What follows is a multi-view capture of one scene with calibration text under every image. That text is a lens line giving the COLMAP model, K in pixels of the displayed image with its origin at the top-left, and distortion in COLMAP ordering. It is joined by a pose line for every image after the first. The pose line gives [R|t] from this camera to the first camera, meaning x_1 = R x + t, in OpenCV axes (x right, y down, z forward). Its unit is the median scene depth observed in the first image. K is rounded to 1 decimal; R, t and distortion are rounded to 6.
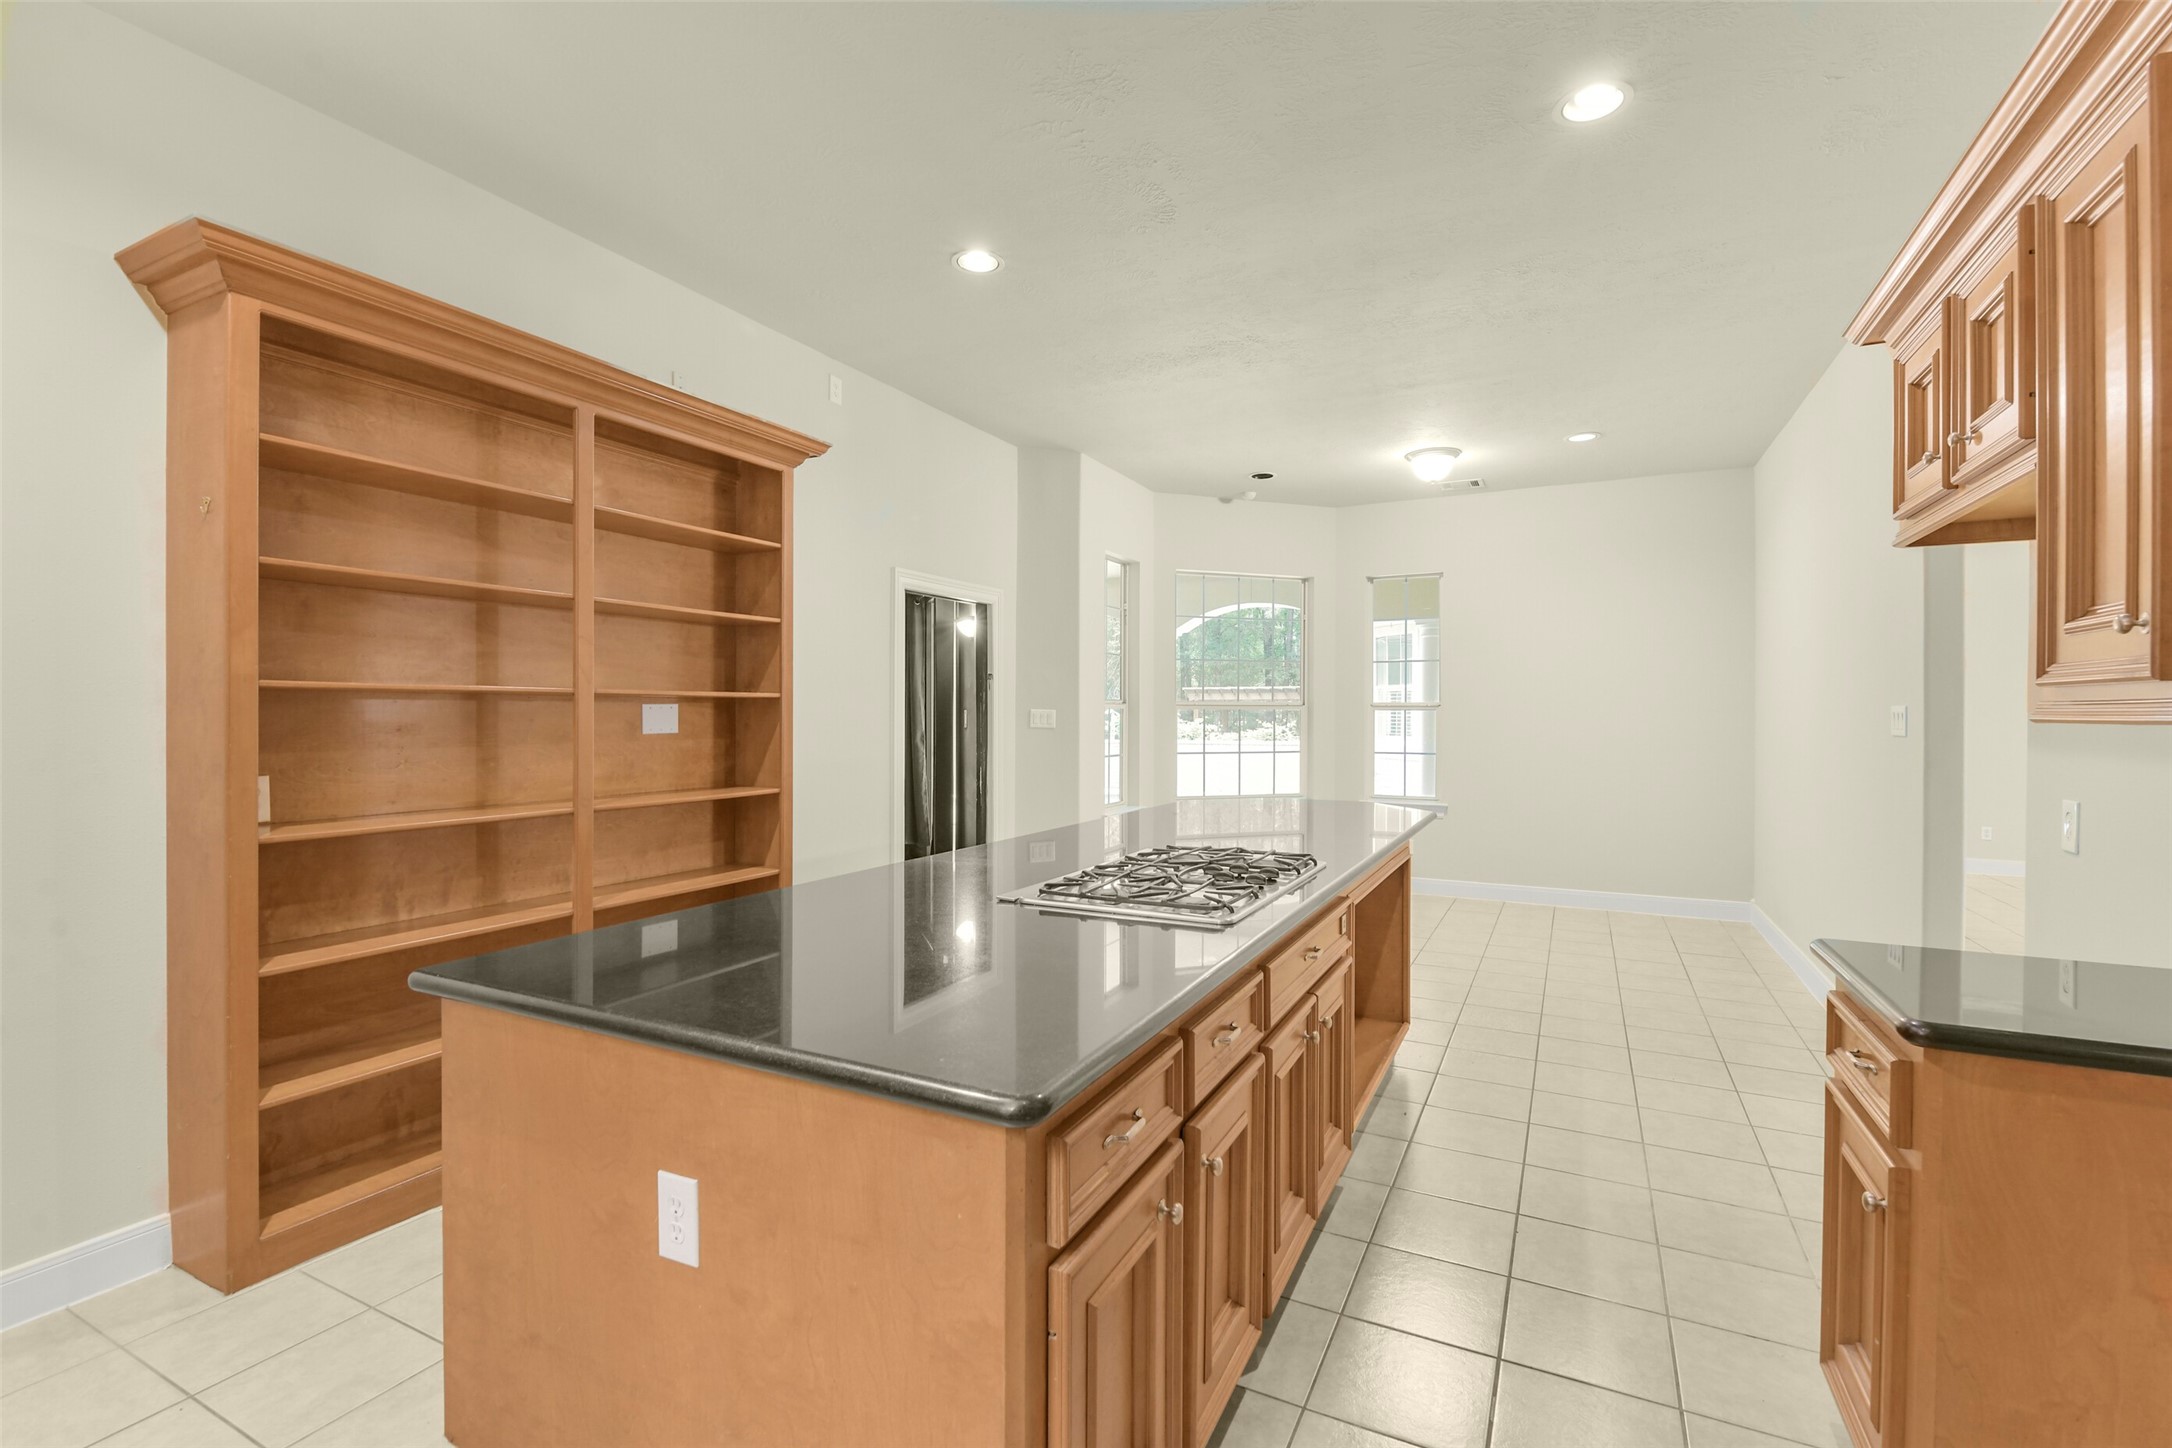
lens RADIAL K [[964.3, 0, 1086.0], [0, 964.3, 724.0], [0, 0, 1]] dist [-0.001074, -0.000405]
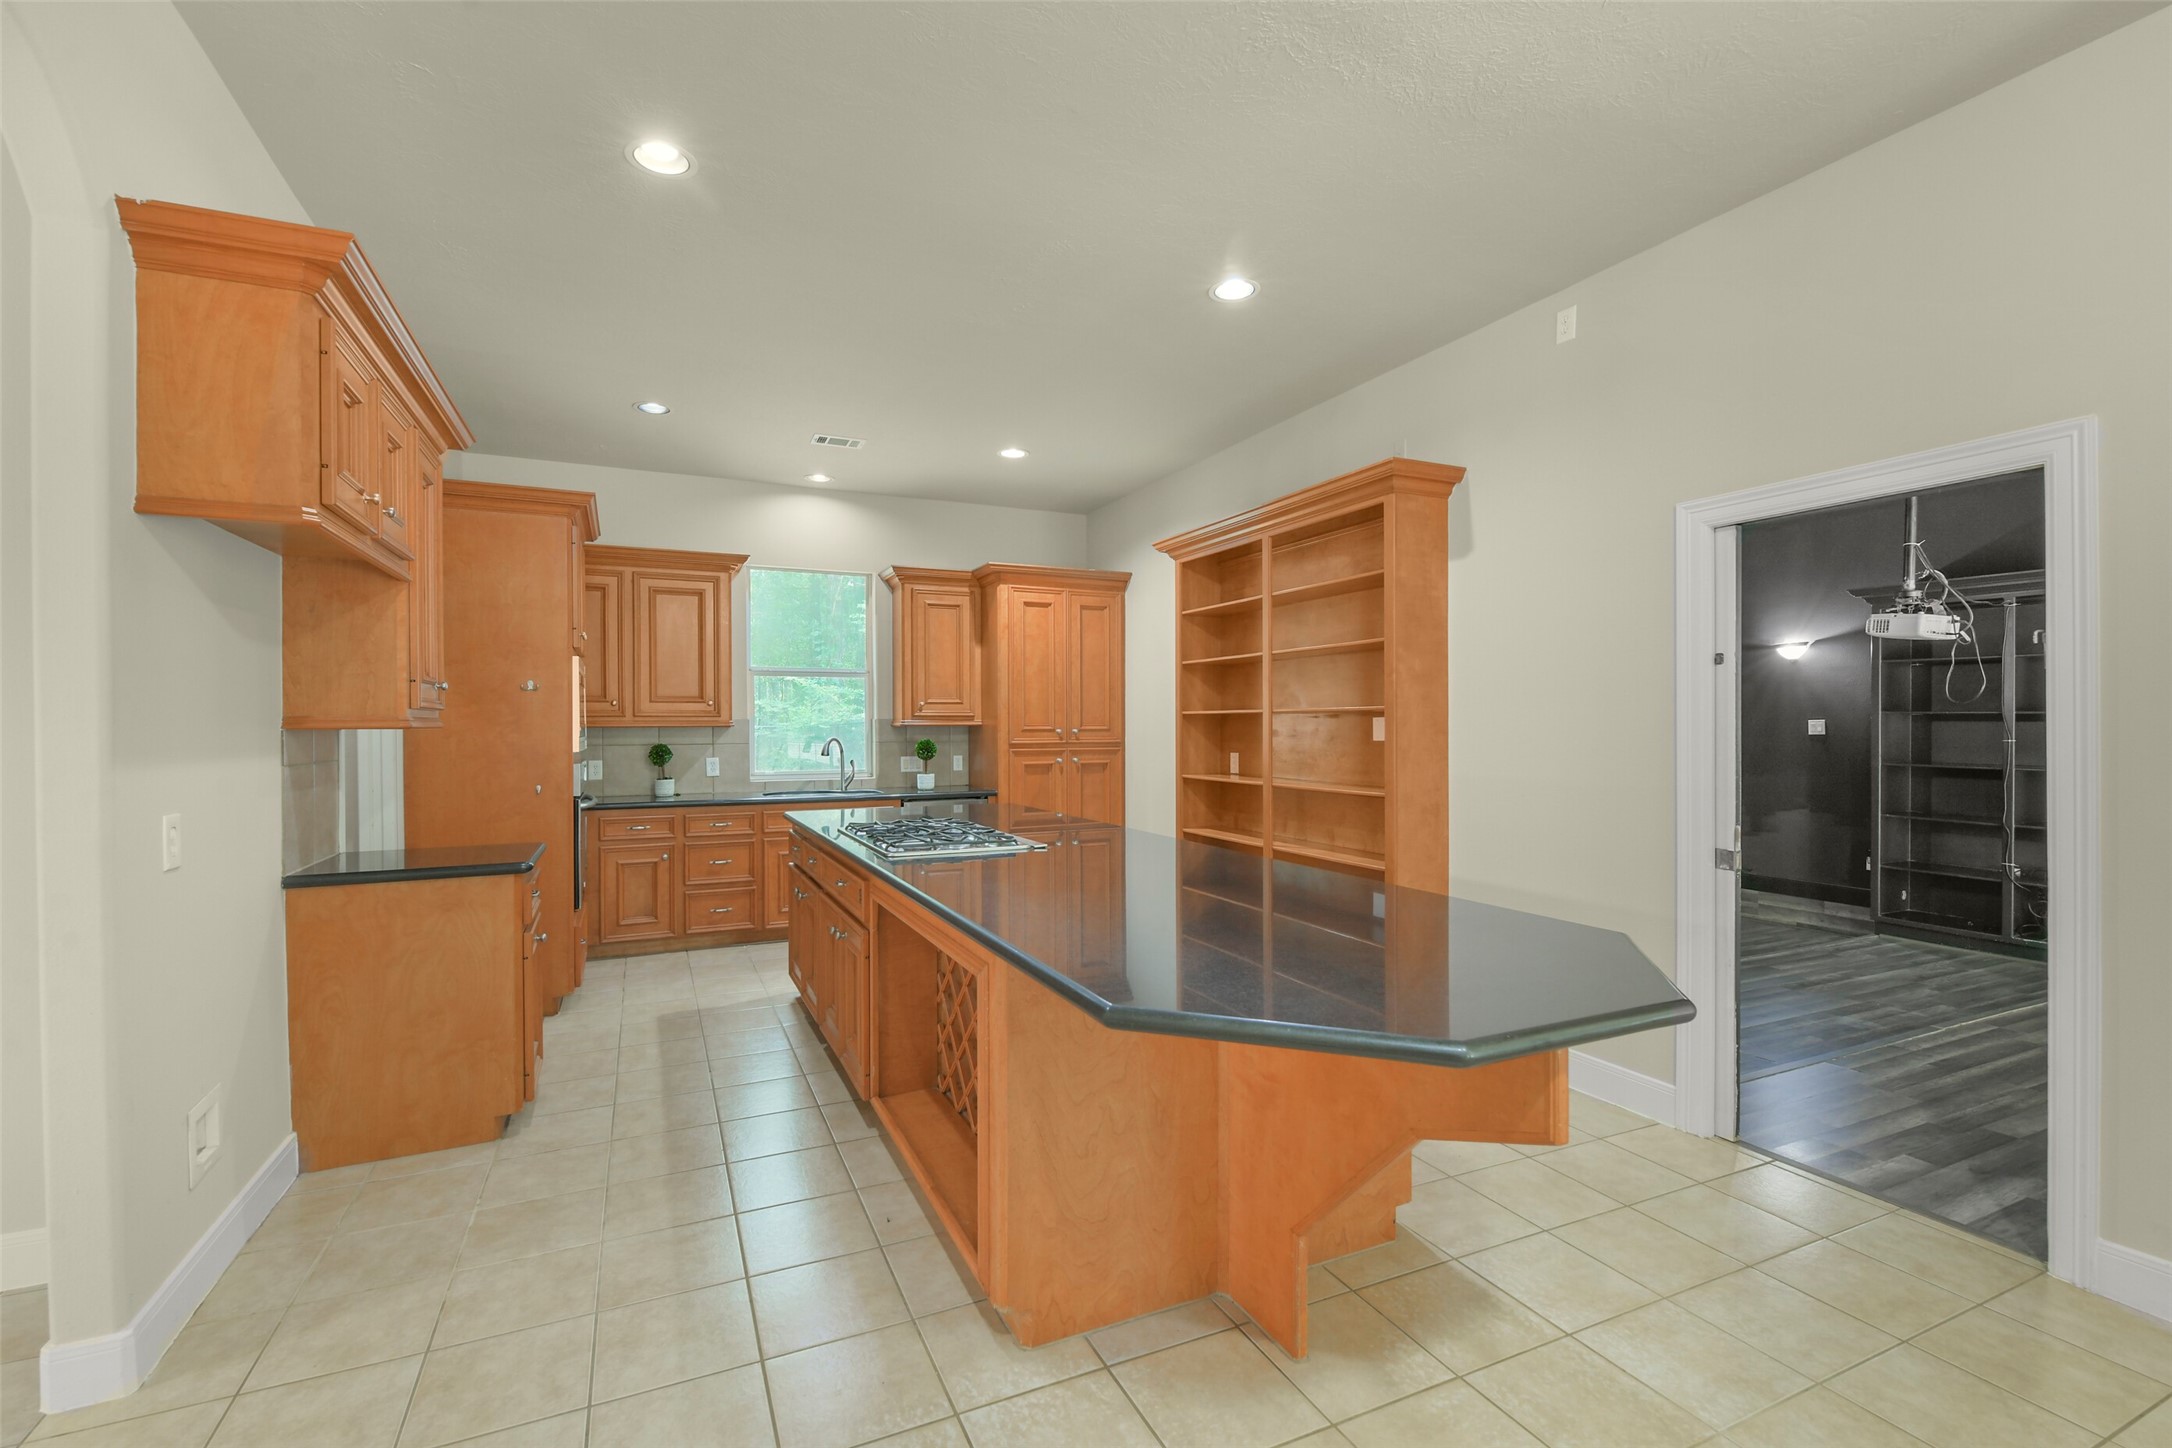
lens RADIAL K [[945.5, 0, 1077.5], [0, 945.5, 731.0], [0, 0, 1]] dist [-0.000036, -0.000146]
pose [[-0.620305, 0.006719, -0.784332, 0.621448], [-0.003809, 0.999926, 0.011579, -0.011860], [0.784351, 0.010170, -0.620234, 1.166884]]
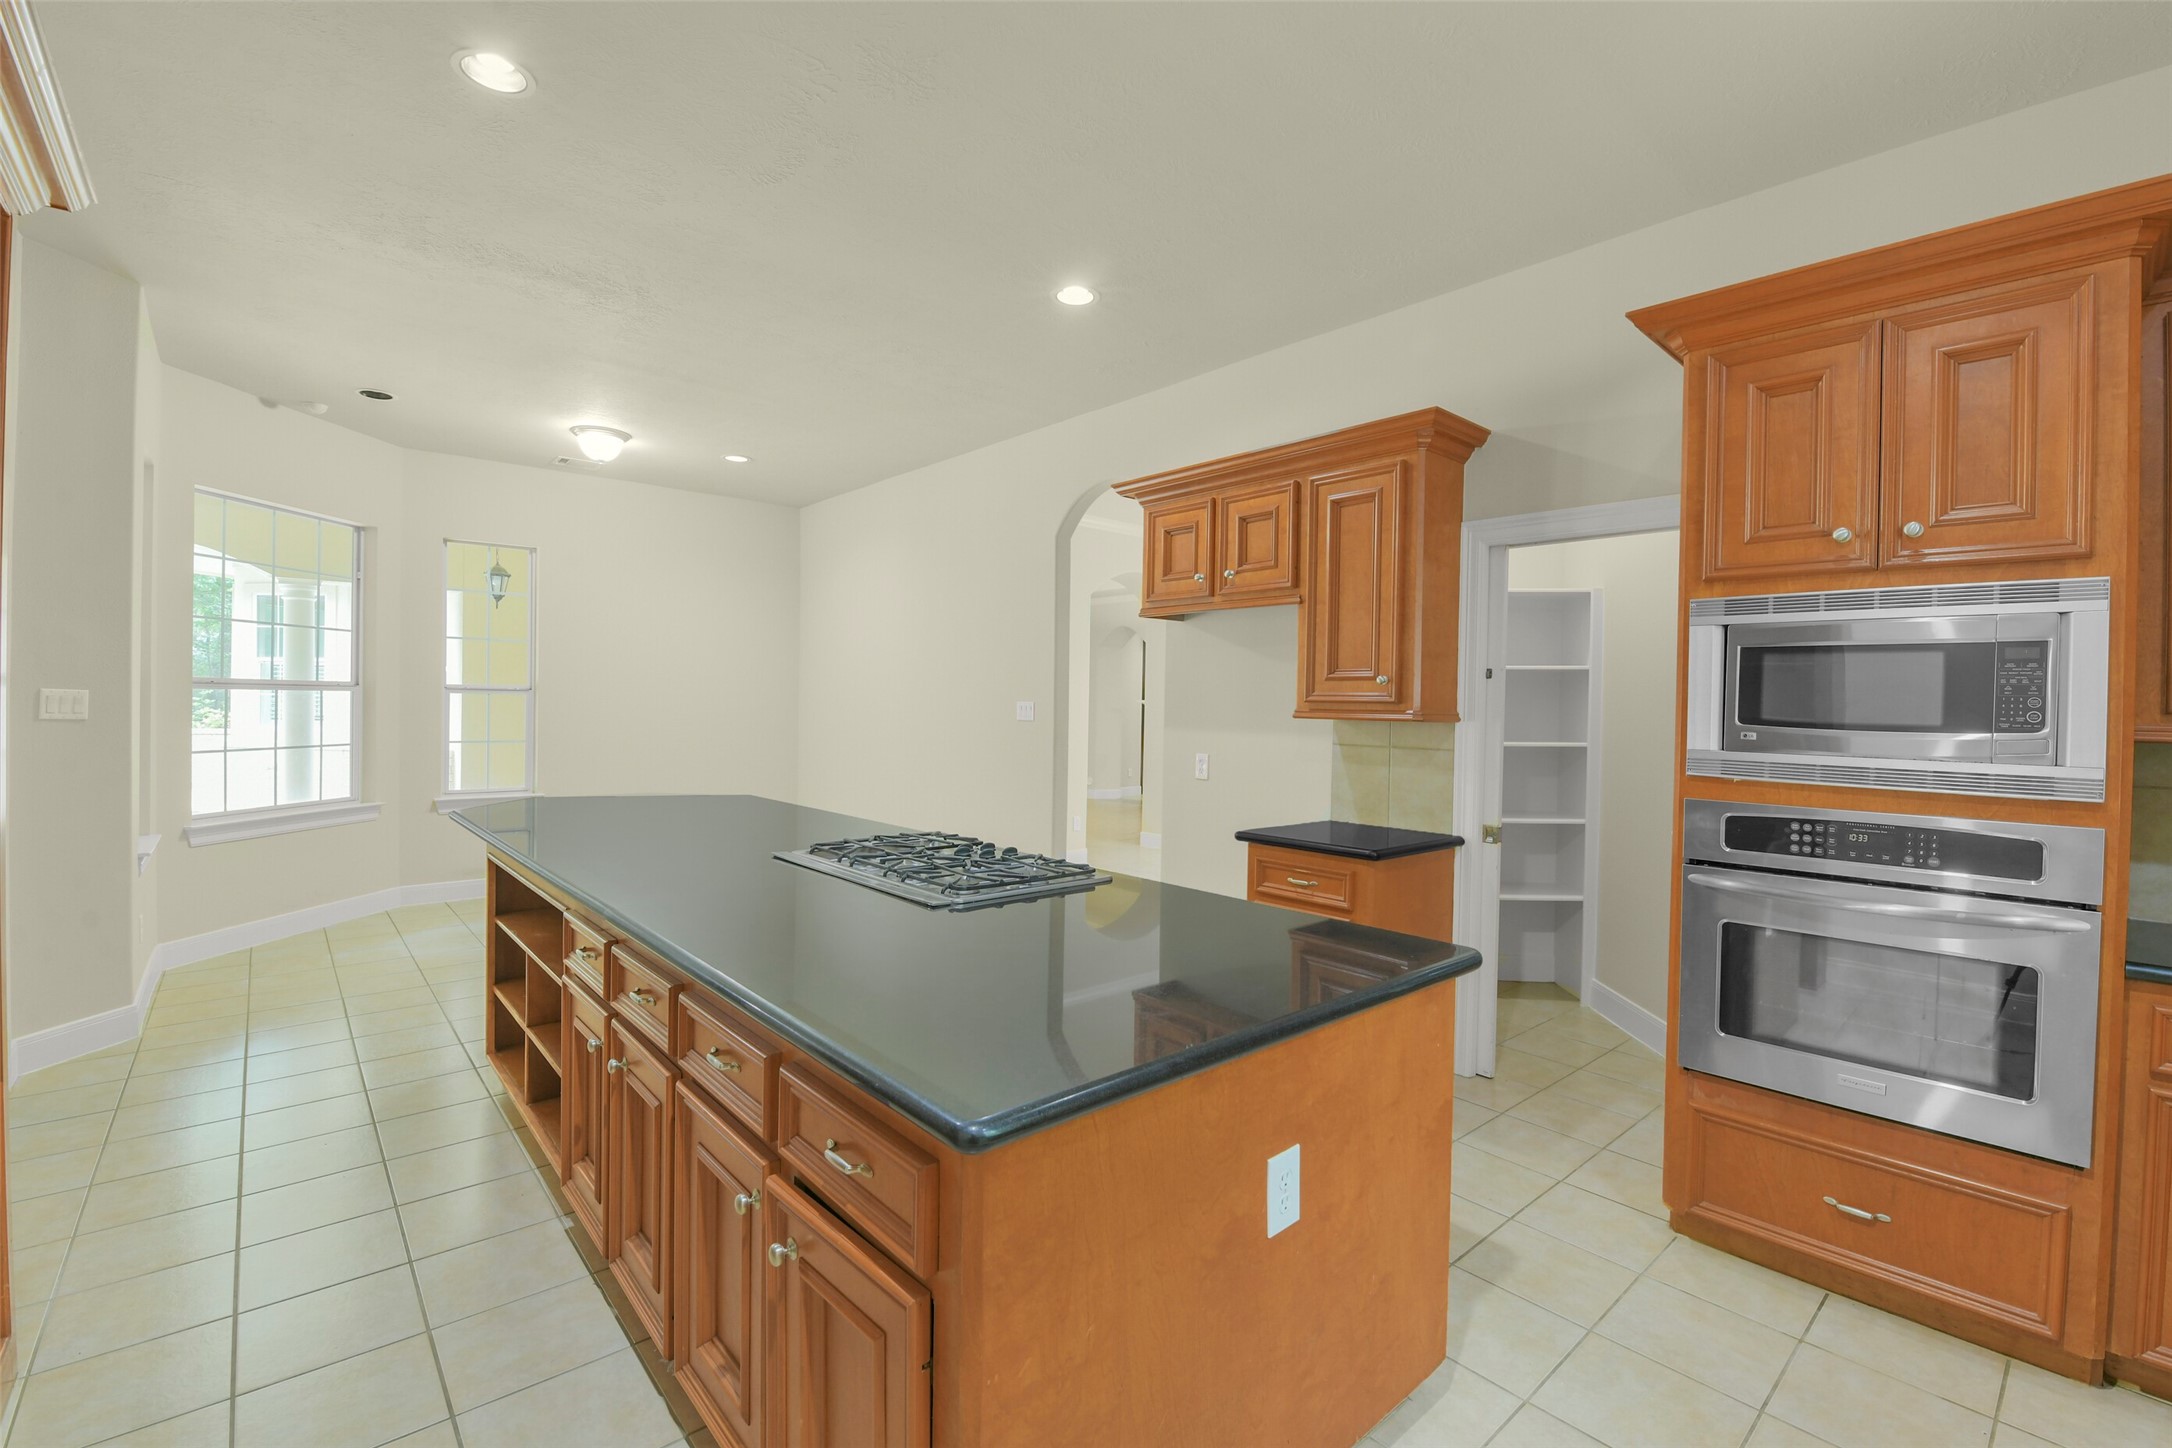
lens RADIAL K [[940.0, 0, 1086.0], [0, 940.0, 724.0], [0, 0, 1]] dist [-0.000946, -0.000125]
pose [[0.360489, -0.013476, 0.932666, -0.466345], [-0.009143, 0.999797, 0.017979, -0.012319], [-0.932719, -0.015008, 0.360293, 0.257630]]
